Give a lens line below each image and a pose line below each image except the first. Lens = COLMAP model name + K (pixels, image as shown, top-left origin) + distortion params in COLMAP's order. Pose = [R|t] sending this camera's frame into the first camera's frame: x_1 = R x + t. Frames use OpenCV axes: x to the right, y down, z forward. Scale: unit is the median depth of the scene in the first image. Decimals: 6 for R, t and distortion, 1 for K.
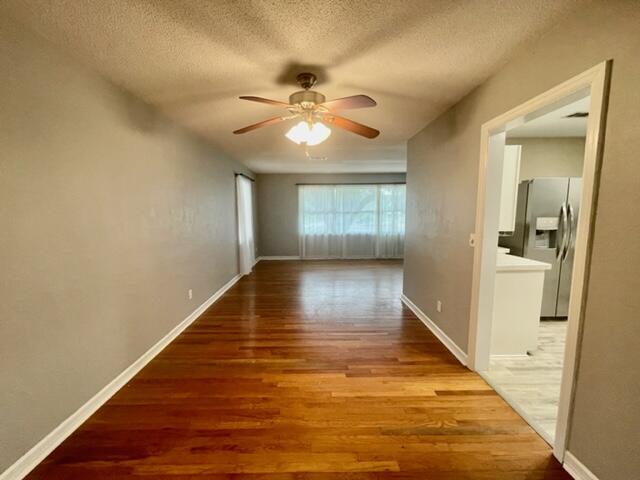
lens RADIAL K [[258.7, 0, 319.1], [0, 258.7, 240.9], [0, 0, 1]] dist [-0.003293, -0.000348]
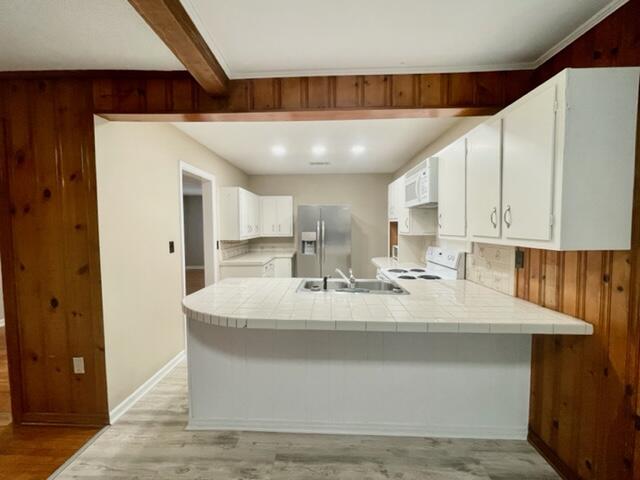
lens RADIAL K [[272.6, 0, 318.7], [0, 272.6, 240.5], [0, 0, 1]] dist [0.000475, -0.000037]
pose [[0.998848, 0.003605, -0.047855, 1.013543], [-0.006886, 0.997622, -0.068576, 0.059117], [0.047494, 0.068826, 0.996498, -0.500649]]
